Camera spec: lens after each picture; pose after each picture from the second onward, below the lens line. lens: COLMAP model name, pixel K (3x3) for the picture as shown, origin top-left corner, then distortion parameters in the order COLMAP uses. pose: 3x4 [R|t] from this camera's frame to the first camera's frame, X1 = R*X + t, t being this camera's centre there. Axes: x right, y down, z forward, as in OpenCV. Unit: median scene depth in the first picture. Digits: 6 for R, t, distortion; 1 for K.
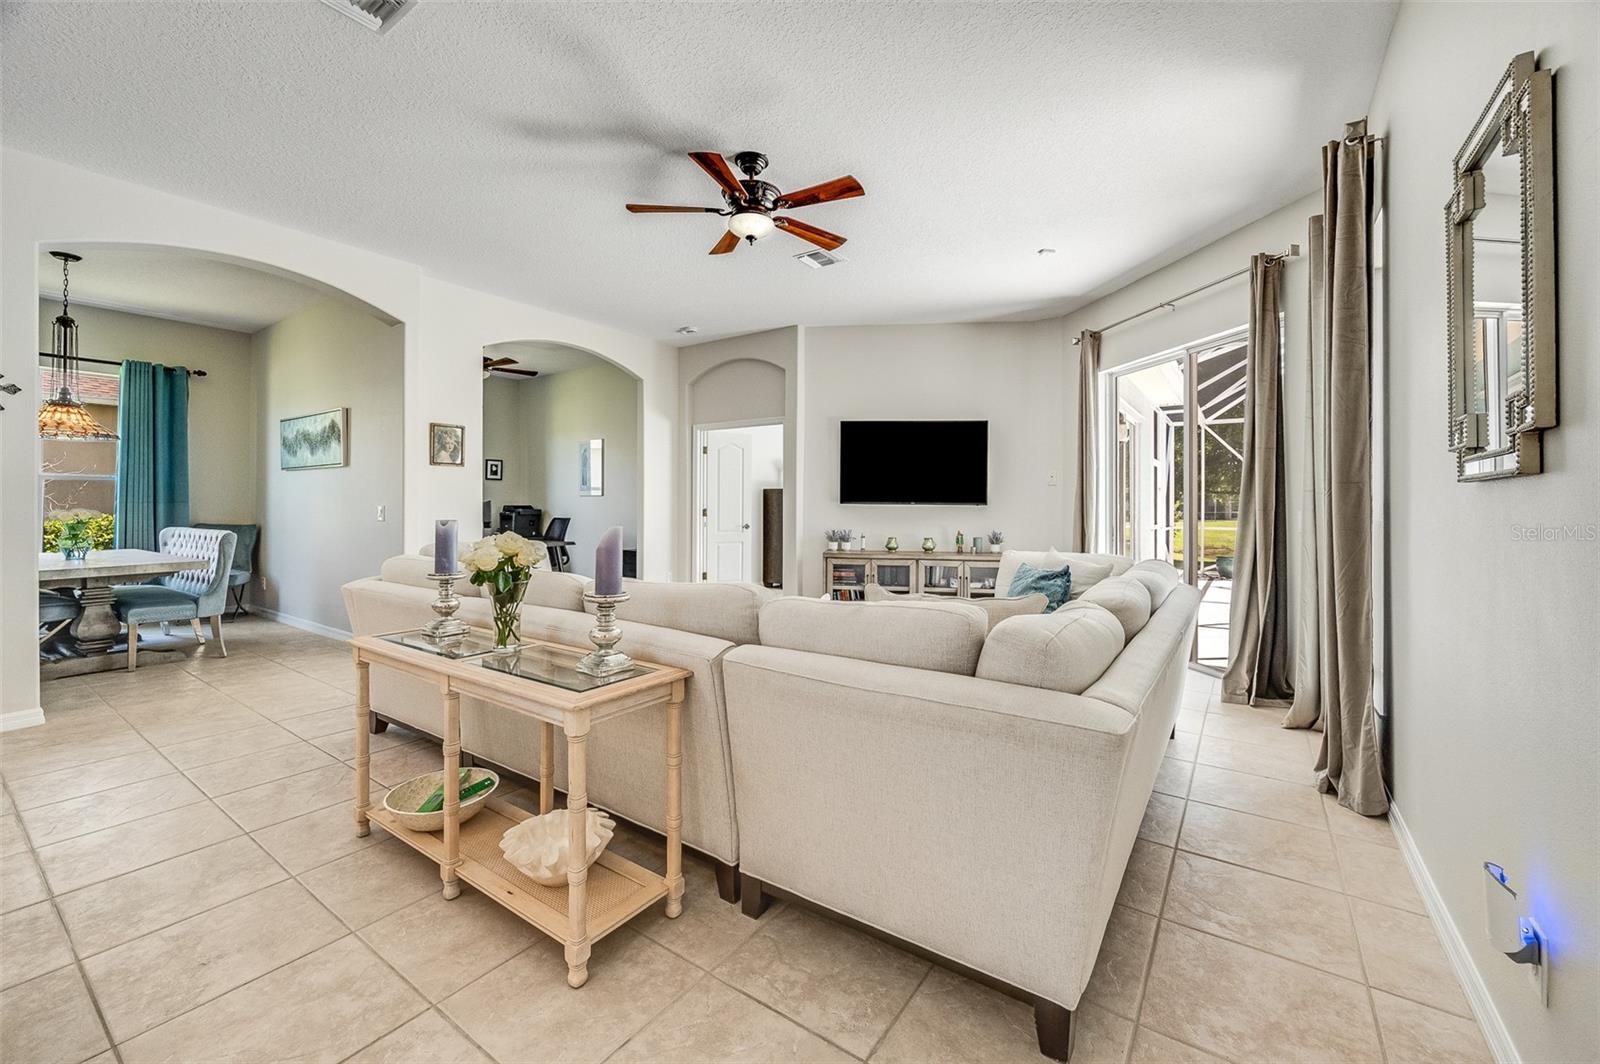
lens RADIAL K [[640.2, 0, 805.0], [0, 640.2, 501.3], [0, 0, 1]] dist [-0.002197, -0.000213]
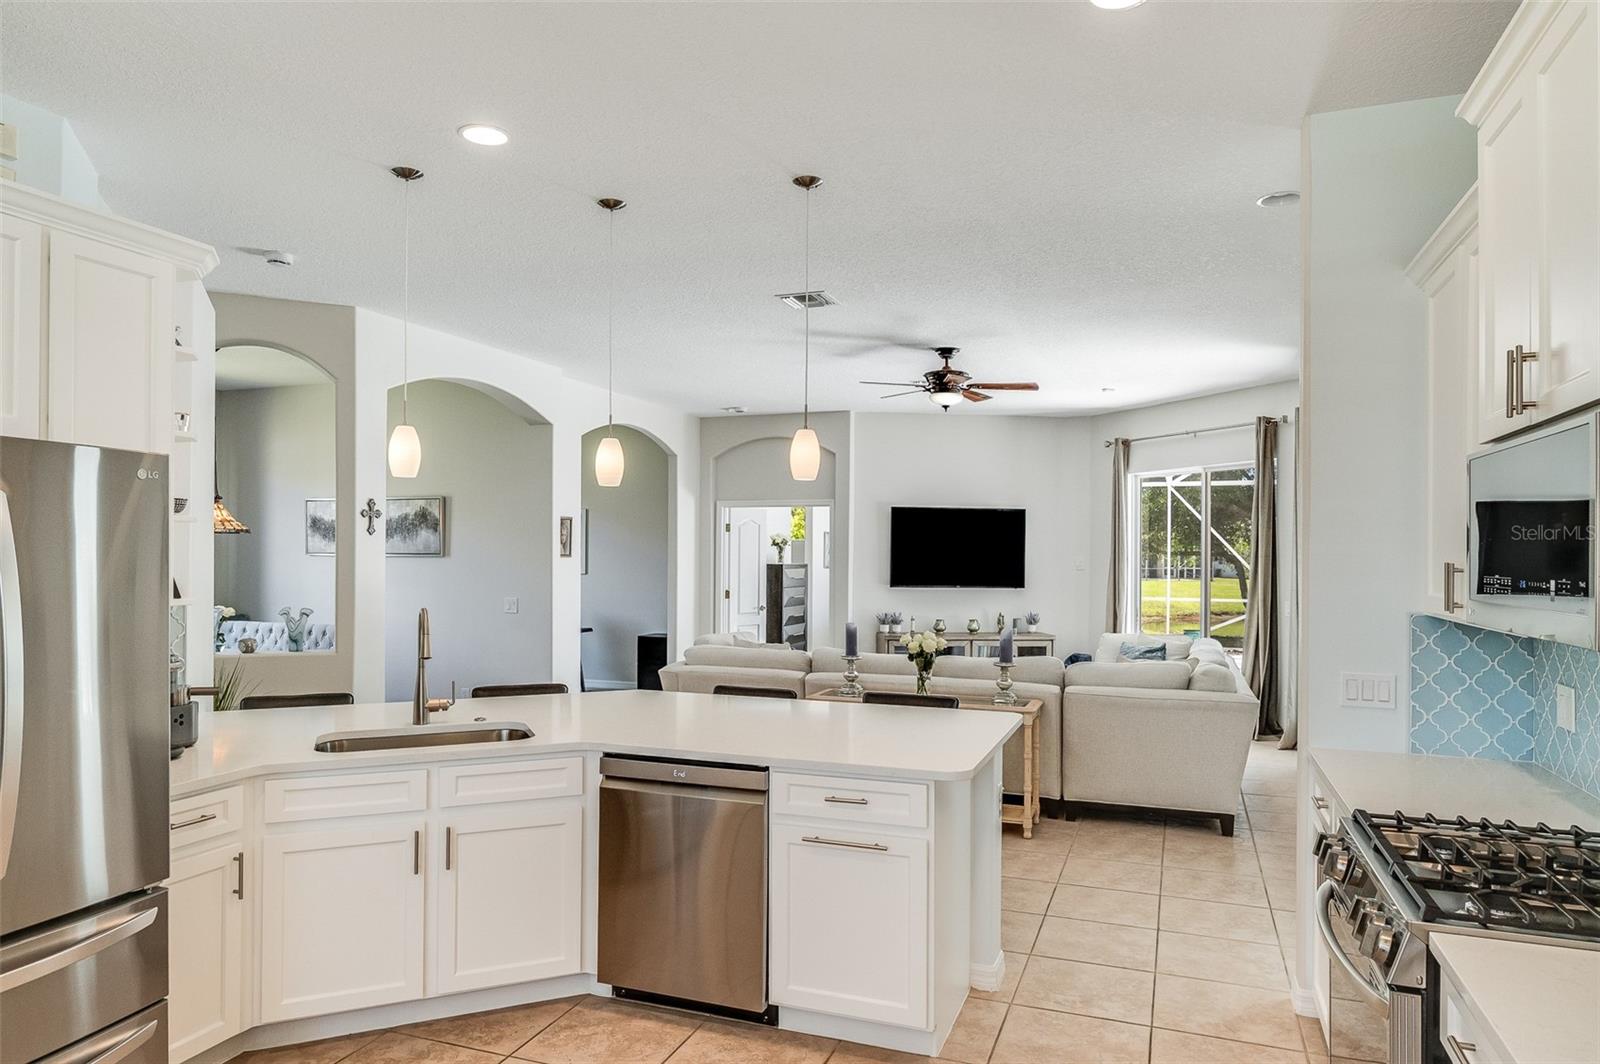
lens RADIAL K [[996.2, 0, 802.5], [0, 996.2, 557.1], [0, 0, 1]] dist [-0.004527, 0.001113]
pose [[0.969762, 0.000653, 0.244053, -0.504887], [-0.002873, 0.999958, 0.008740, -0.062393], [-0.244037, -0.009177, 0.969723, -0.550436]]
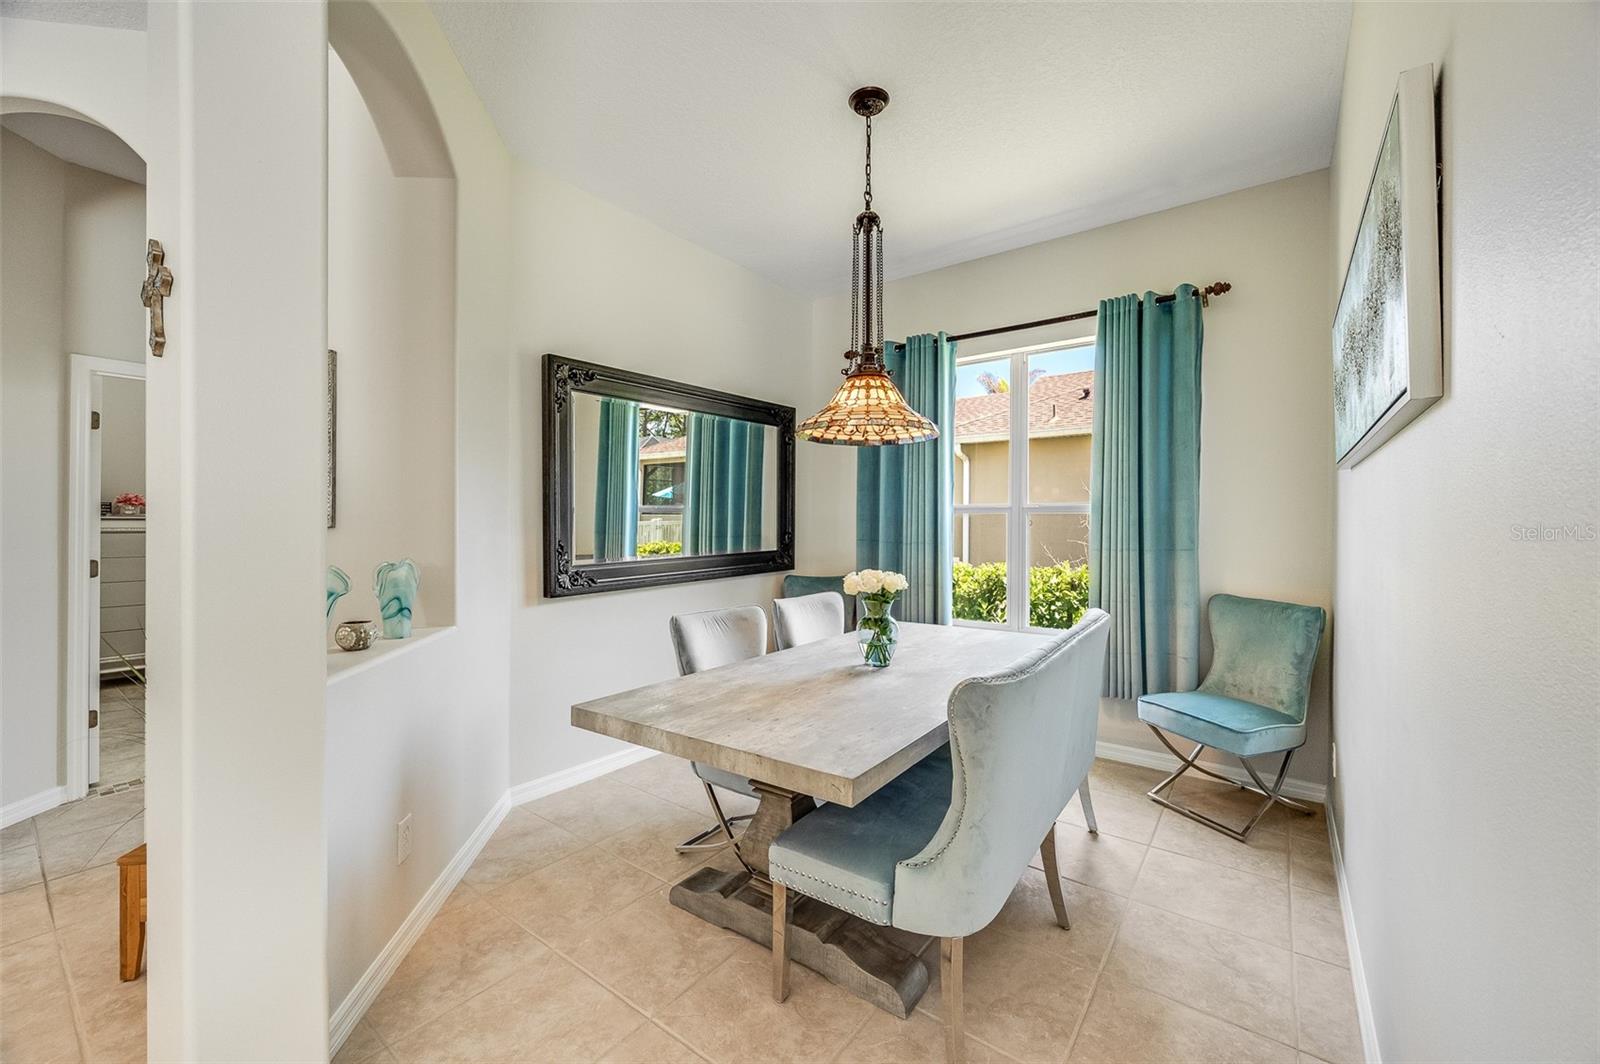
lens RADIAL K [[634.4, 0, 805.2], [0, 634.4, 524.0], [0, 0, 1]] dist [-0.001029, -0.000130]
pose [[-0.035640, -0.013479, -0.999274, -0.485727], [0.002557, 0.999905, -0.013579, -0.014350], [0.999361, -0.003039, -0.035602, 0.753754]]
